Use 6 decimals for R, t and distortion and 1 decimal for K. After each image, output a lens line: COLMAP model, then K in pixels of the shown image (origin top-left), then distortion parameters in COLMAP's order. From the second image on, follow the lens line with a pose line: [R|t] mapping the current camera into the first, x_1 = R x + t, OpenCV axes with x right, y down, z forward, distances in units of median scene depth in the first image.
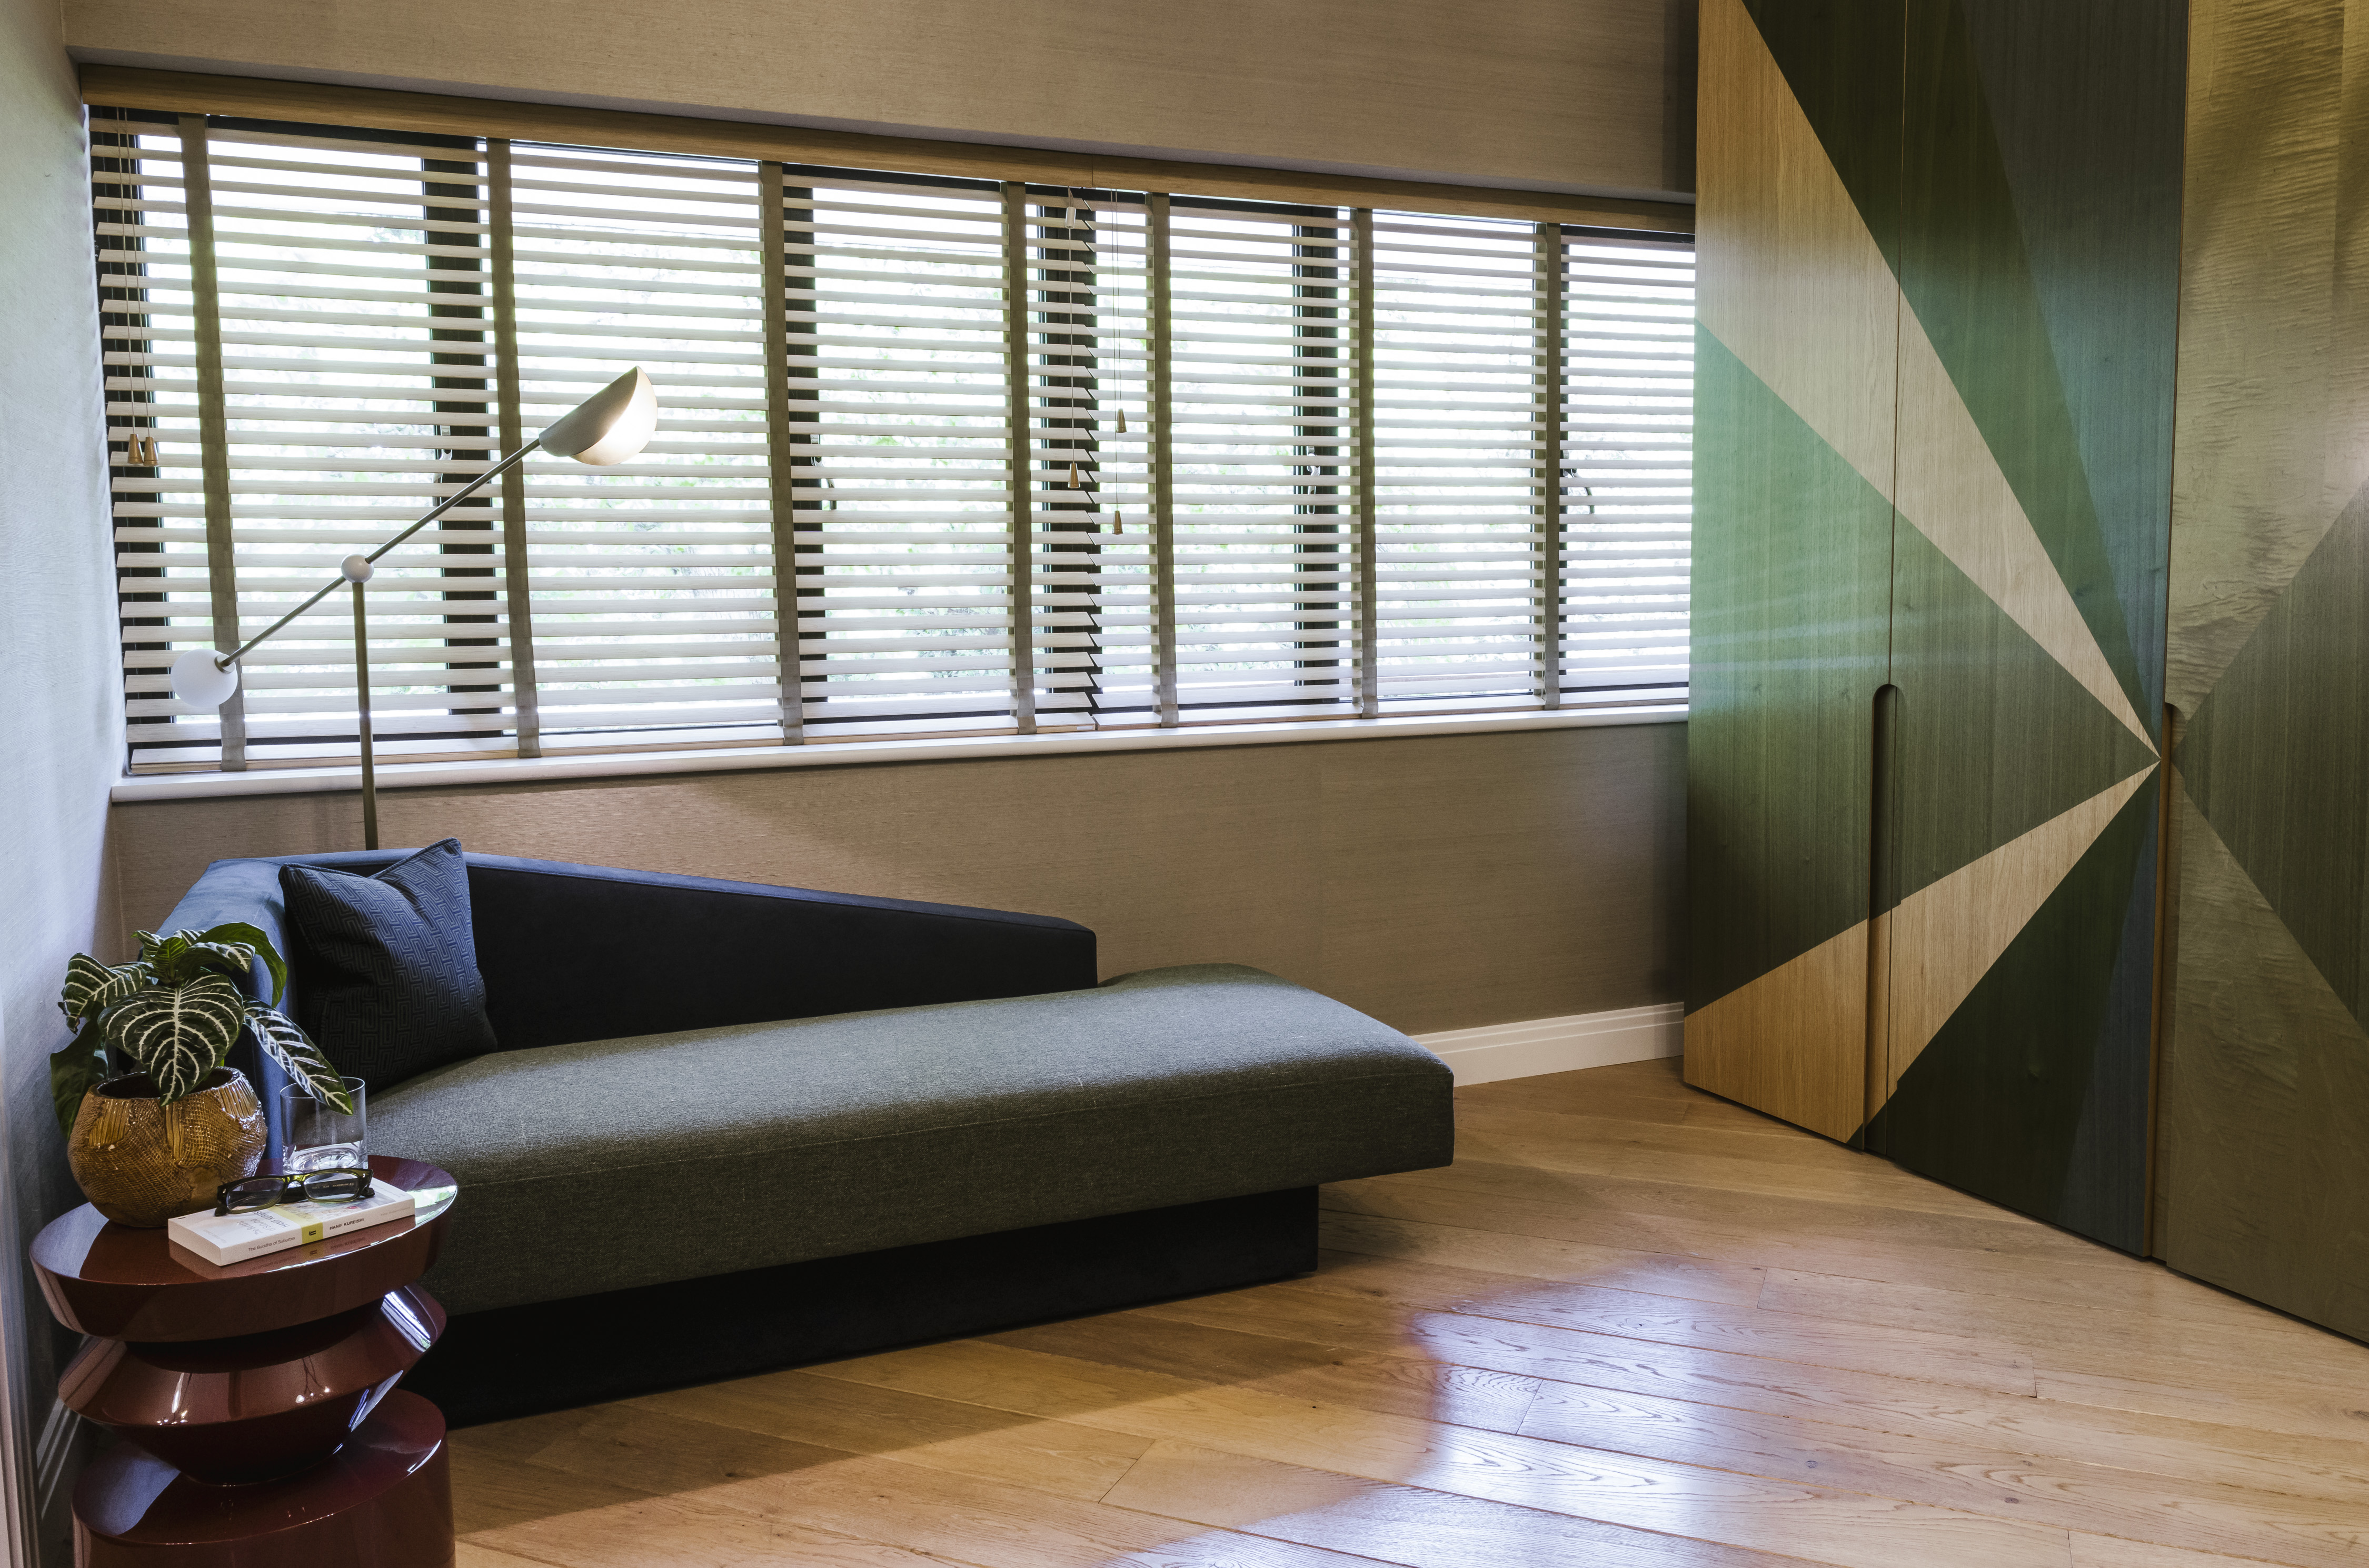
lens RADIAL K [[1830.6, 0, 1179.5], [0, 1830.6, 772.8], [0, 0, 1]] dist [-0.009688, -0.007867]
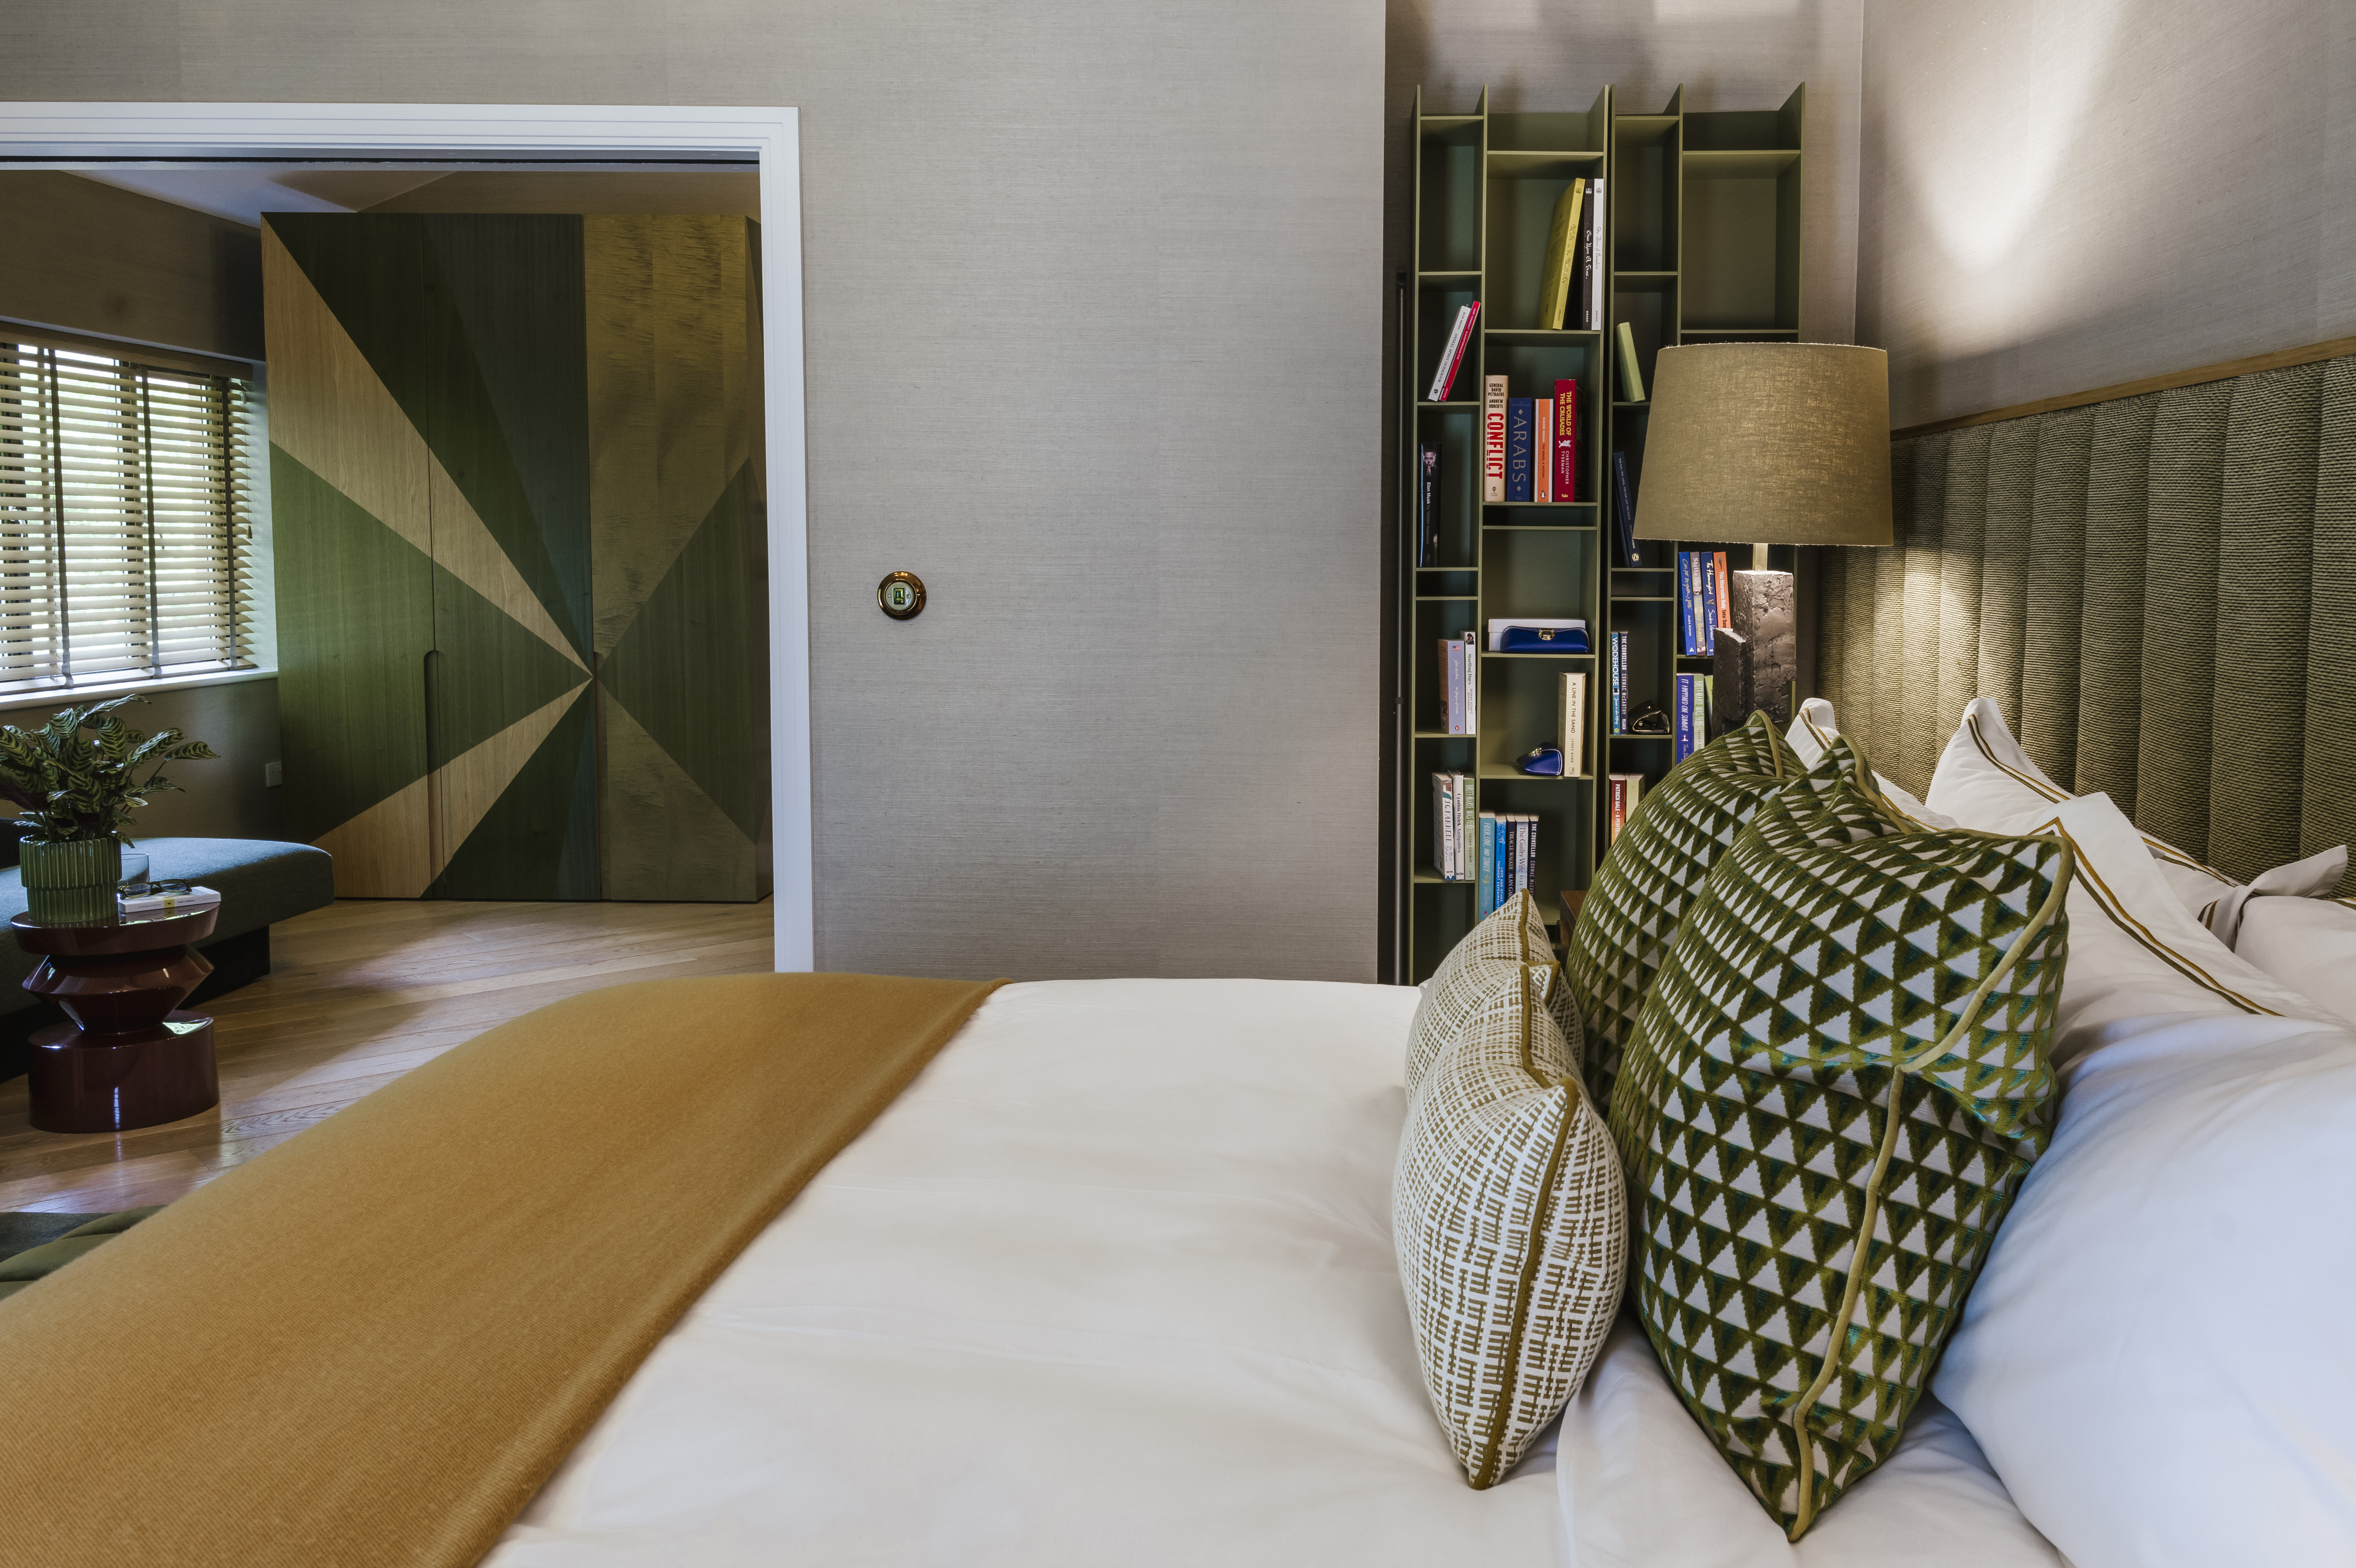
lens RADIAL K [[1822.8, 0, 1189.5], [0, 1822.8, 772.6], [0, 0, 1]] dist [-0.008655, -0.003825]
pose [[0.390449, -0.073603, 0.917678, -1.280735], [0.085698, 0.995377, 0.043372, 0.077782], [-0.916627, 0.061709, 0.394952, -0.578724]]
